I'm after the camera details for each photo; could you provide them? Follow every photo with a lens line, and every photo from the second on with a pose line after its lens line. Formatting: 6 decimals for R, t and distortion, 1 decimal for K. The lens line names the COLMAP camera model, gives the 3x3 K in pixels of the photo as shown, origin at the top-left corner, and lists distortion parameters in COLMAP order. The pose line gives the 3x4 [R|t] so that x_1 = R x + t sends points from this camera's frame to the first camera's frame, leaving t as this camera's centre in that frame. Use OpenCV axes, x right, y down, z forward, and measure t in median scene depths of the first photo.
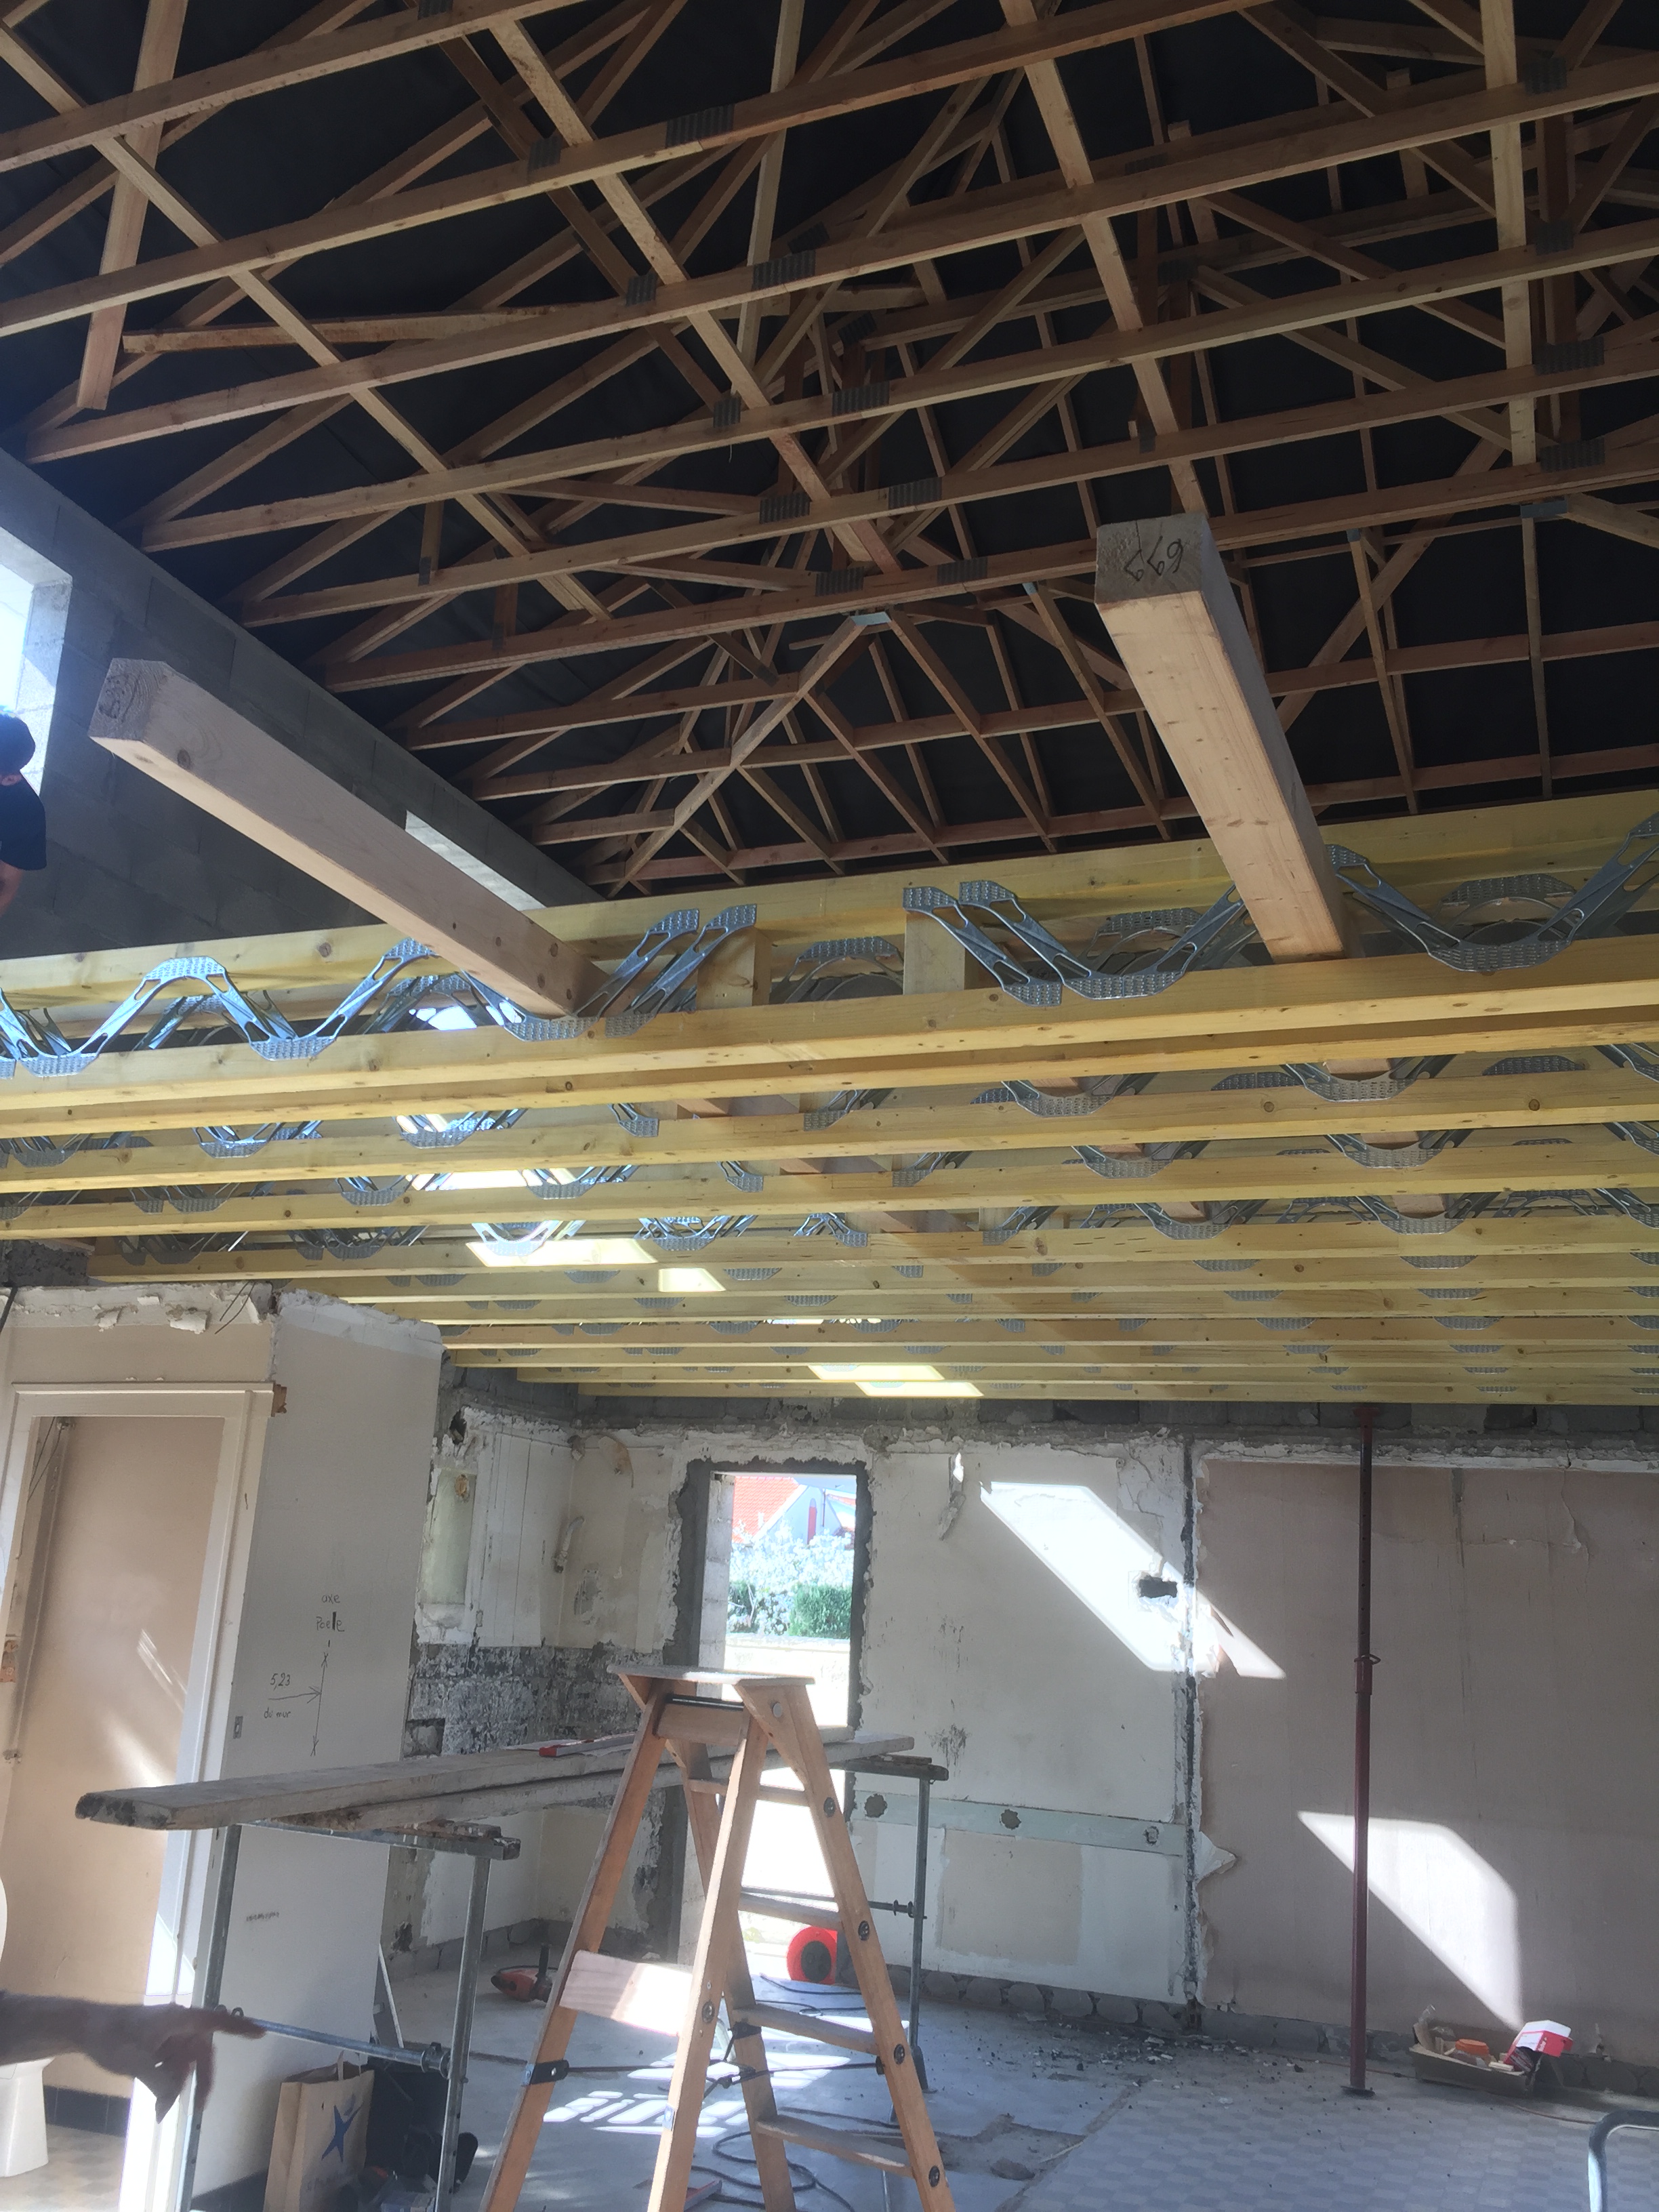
lens RADIAL K [[1865.3, 0, 829.5], [0, 1865.3, 1106.0], [0, 0, 1]] dist [0.023142, -0.000465]
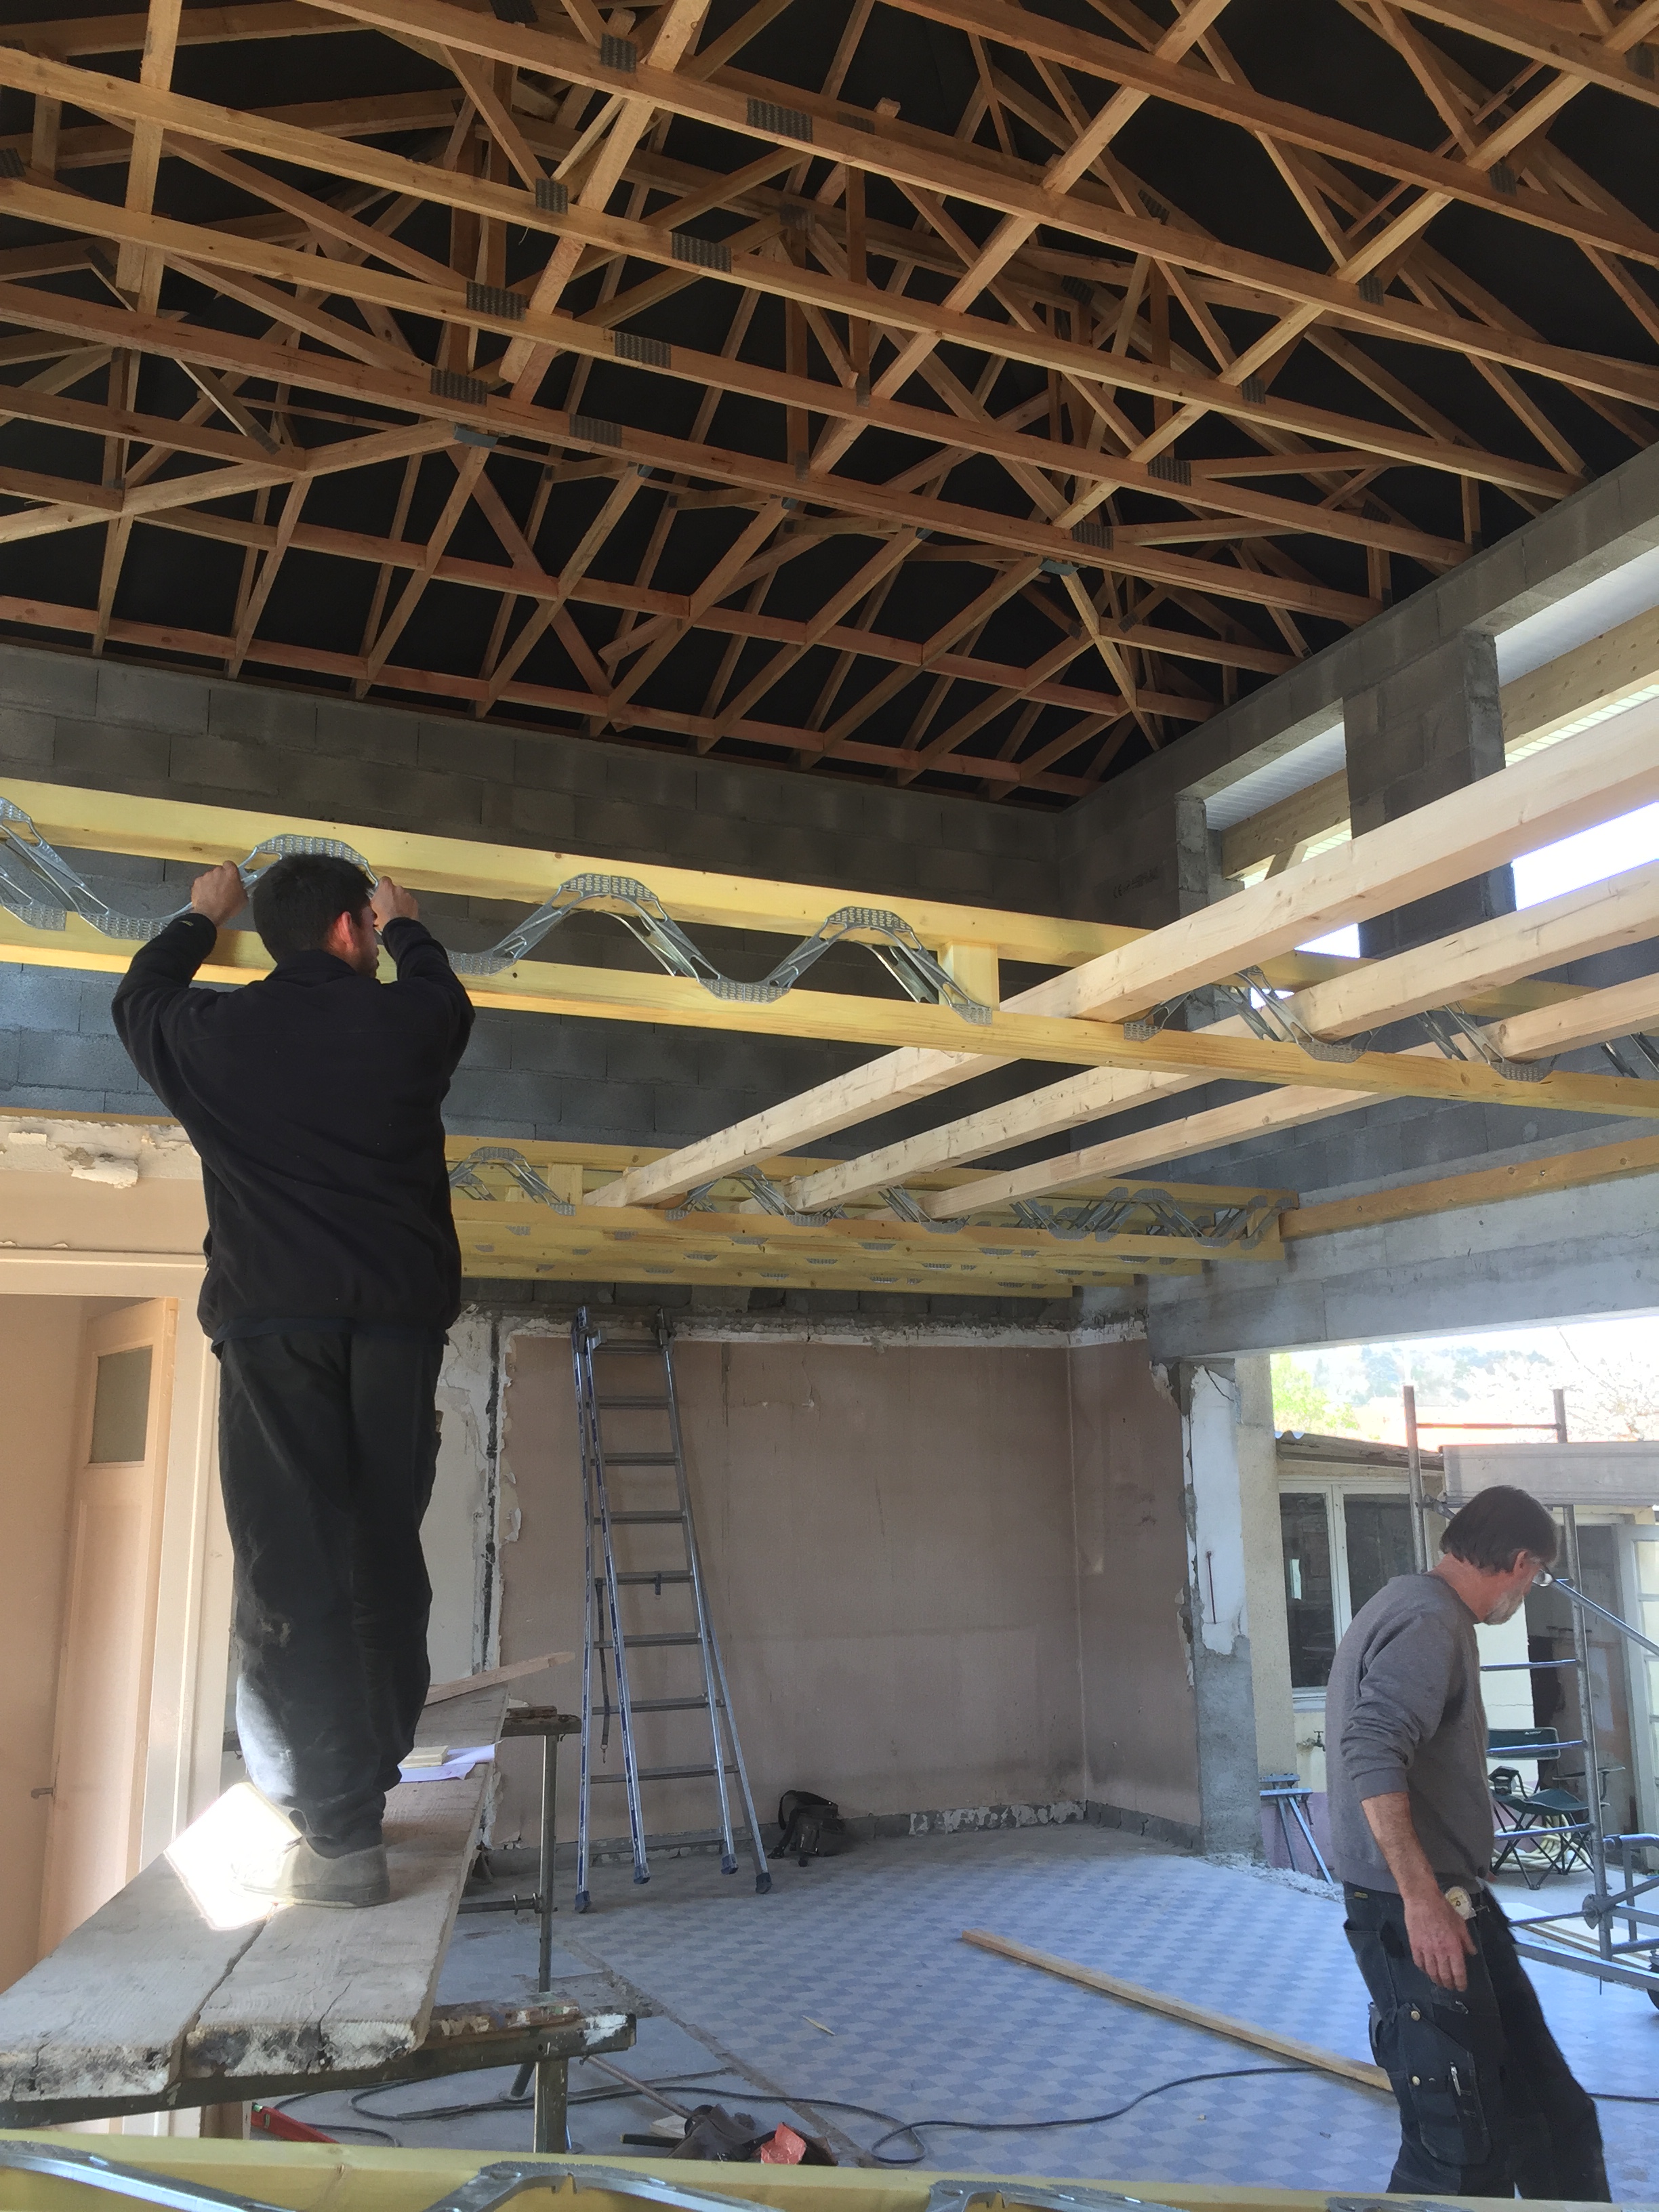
lens RADIAL K [[1849.8, 0, 829.5], [0, 1849.8, 1106.0], [0, 0, 1]] dist [0.006032, 0.001709]
pose [[0.686466, 0.086300, 0.722023, -0.446811], [-0.139848, 0.990065, 0.014623, 0.025137], [-0.713588, -0.111012, 0.691715, 0.188429]]
